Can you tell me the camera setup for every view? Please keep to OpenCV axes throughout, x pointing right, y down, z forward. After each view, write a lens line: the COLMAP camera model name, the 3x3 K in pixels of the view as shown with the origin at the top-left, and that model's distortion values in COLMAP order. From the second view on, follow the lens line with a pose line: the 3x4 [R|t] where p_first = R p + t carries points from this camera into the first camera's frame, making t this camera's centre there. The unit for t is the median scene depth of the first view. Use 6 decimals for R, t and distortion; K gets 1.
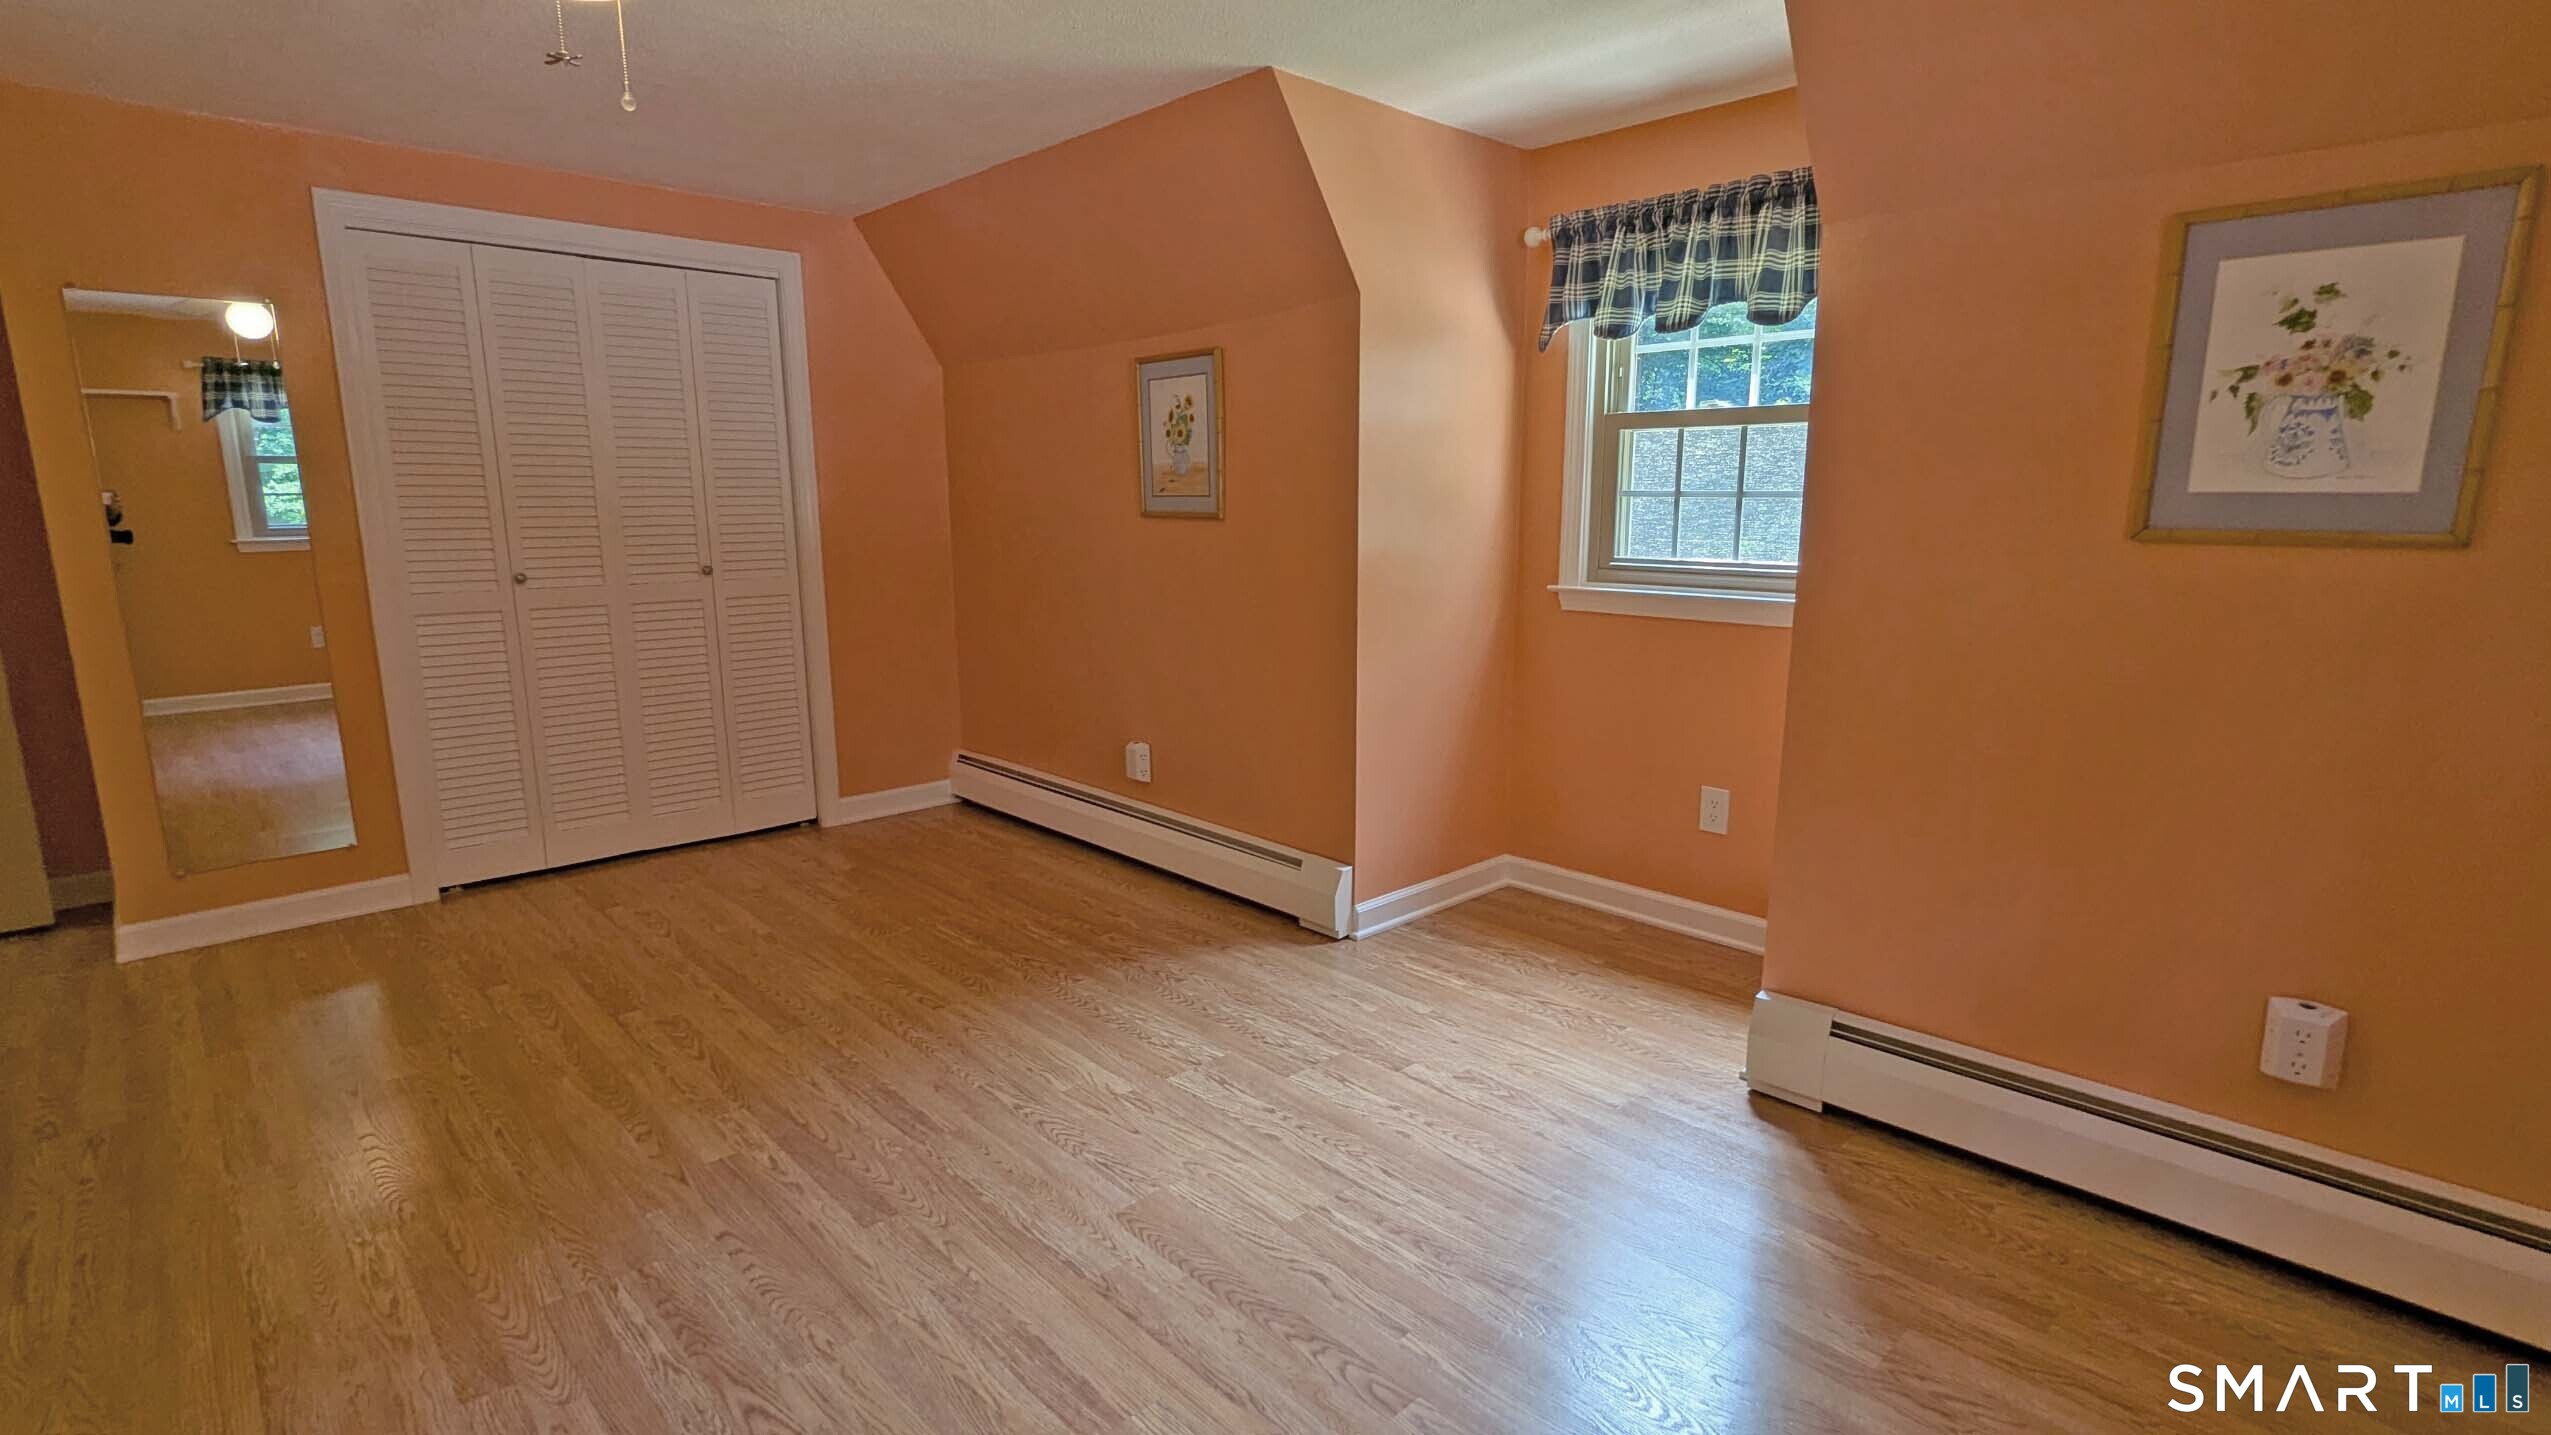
lens RADIAL K [[1215.4, 0, 1275.5], [0, 1215.4, 717.5], [0, 0, 1]] dist [-0.004823, -0.000136]
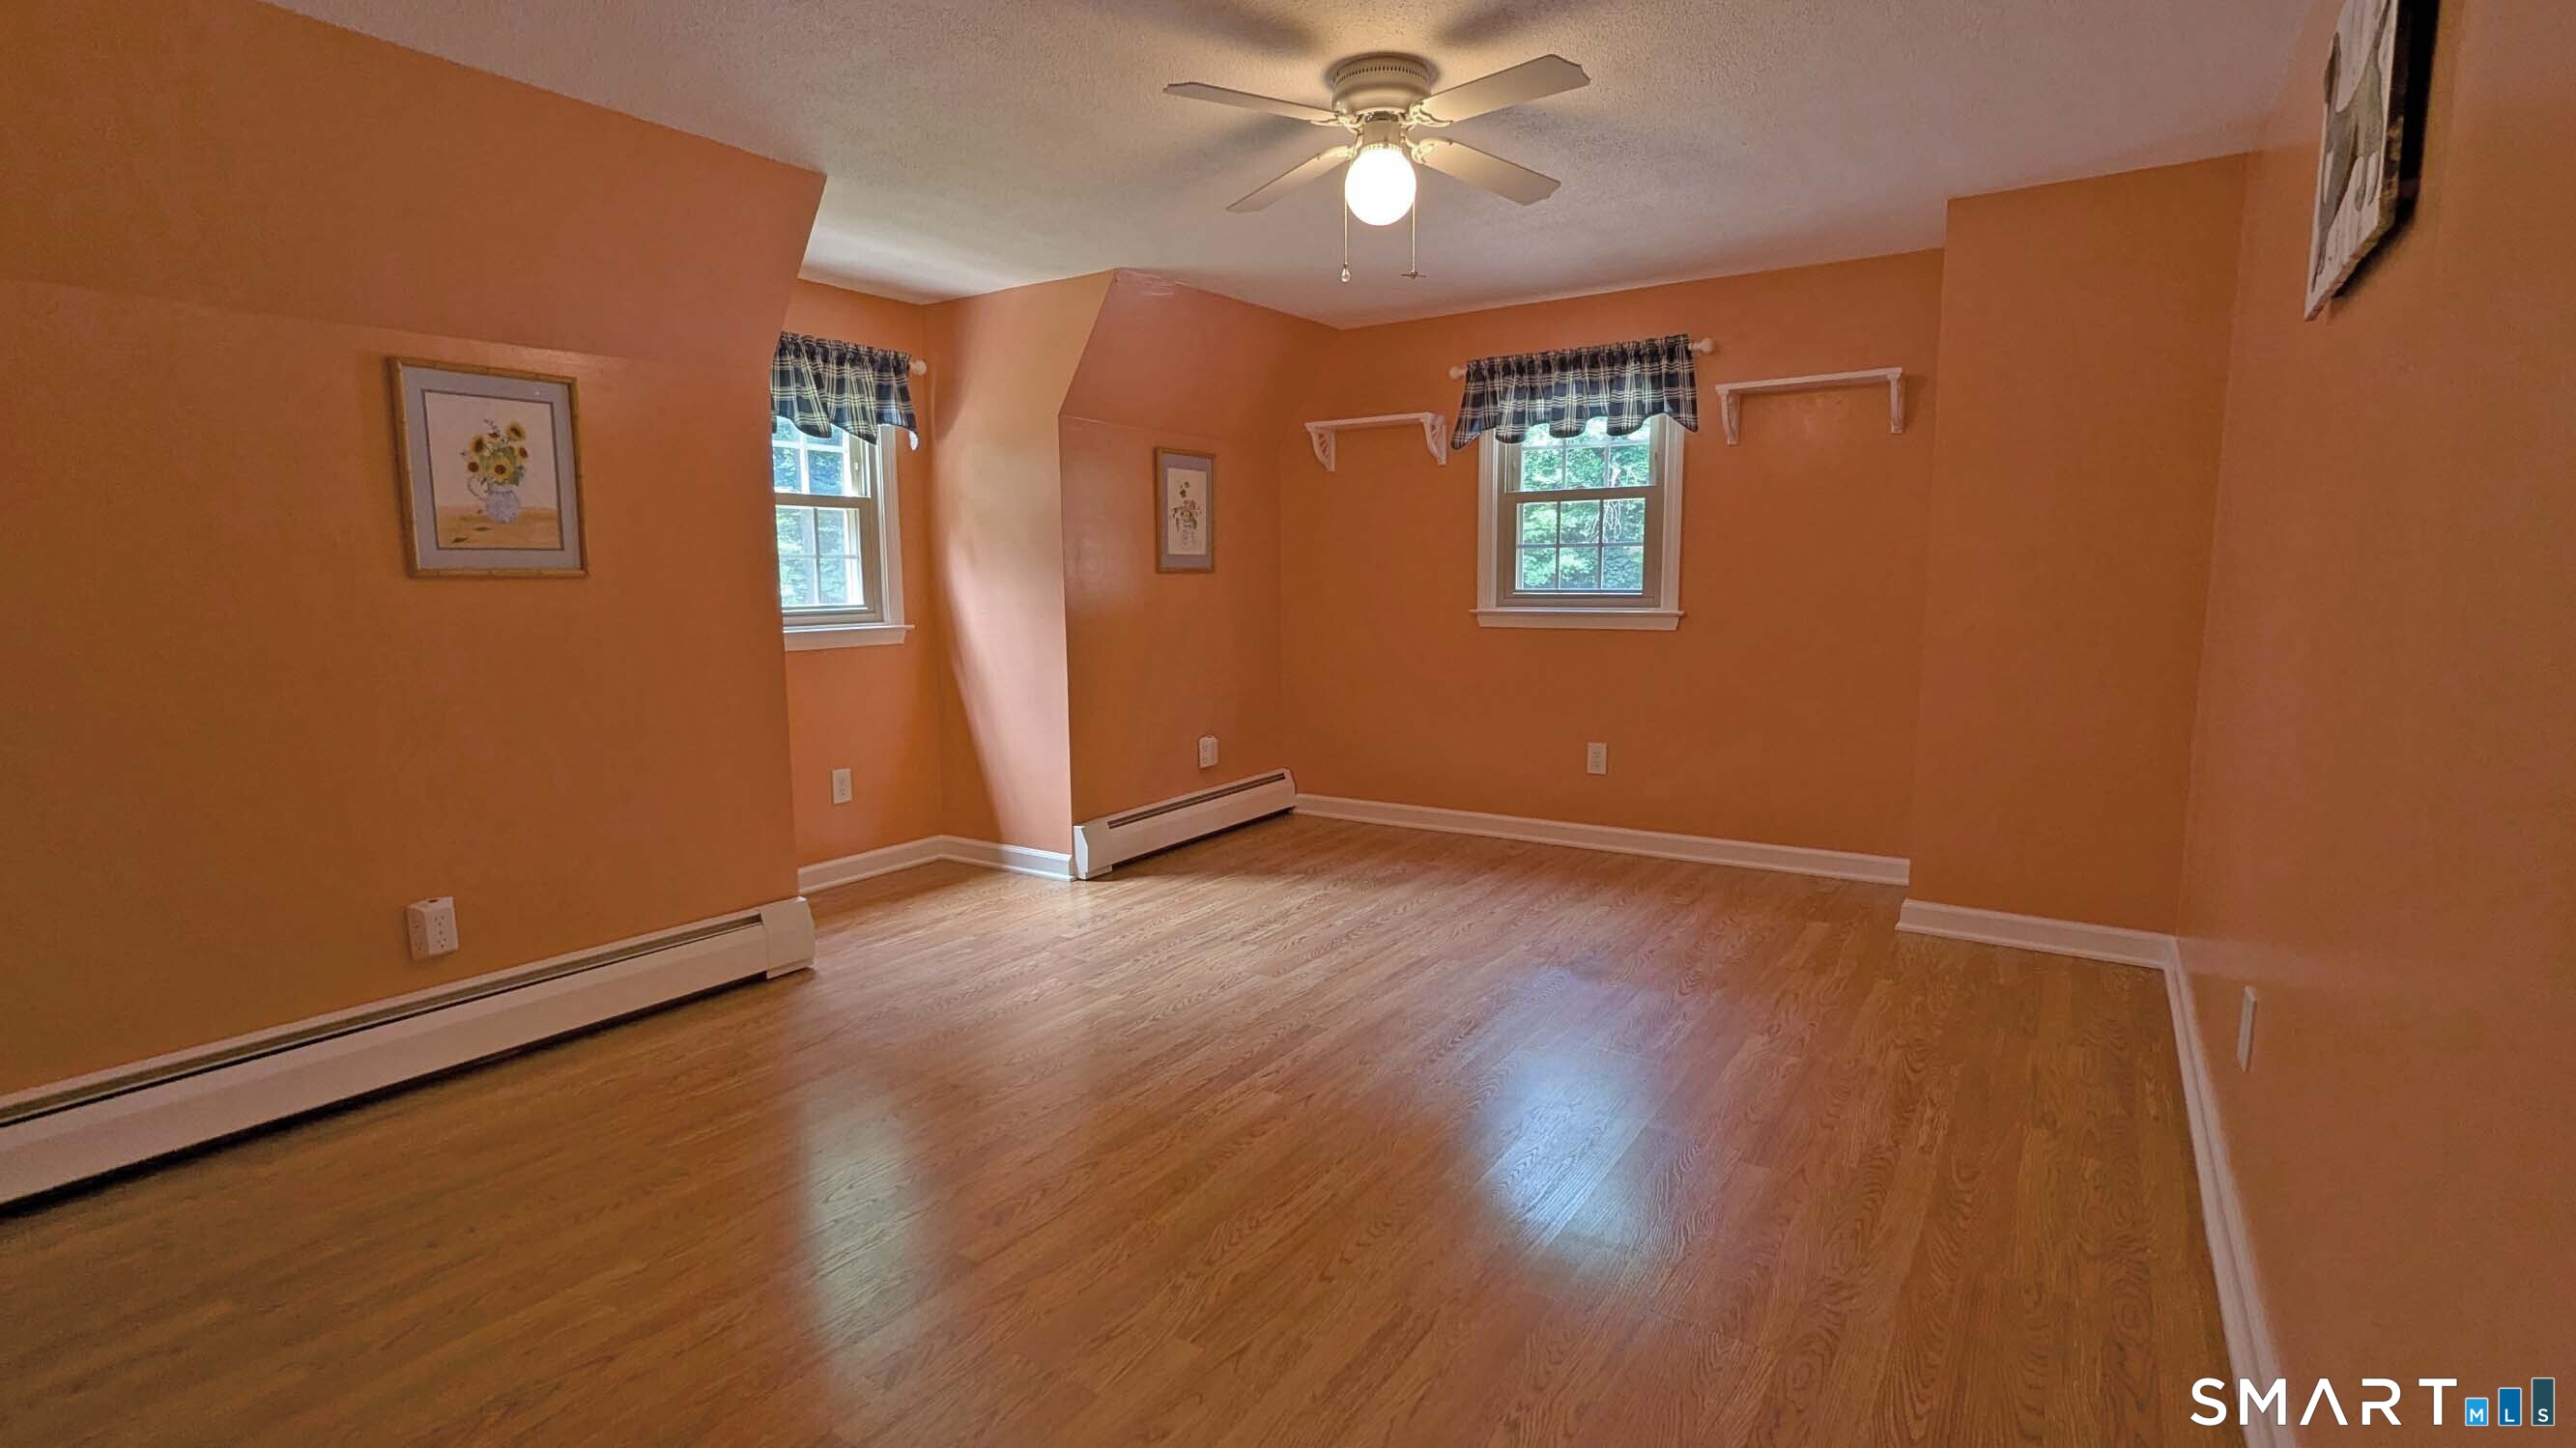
lens RADIAL K [[1230.6, 0, 1288.0], [0, 1230.6, 724.0], [0, 0, 1]] dist [-0.000779, -0.000213]
pose [[-0.238324, -0.114604, 0.964400, -1.472108], [0.185740, 0.969305, 0.161087, -0.164025], [-0.953259, 0.217518, -0.209722, 1.084093]]
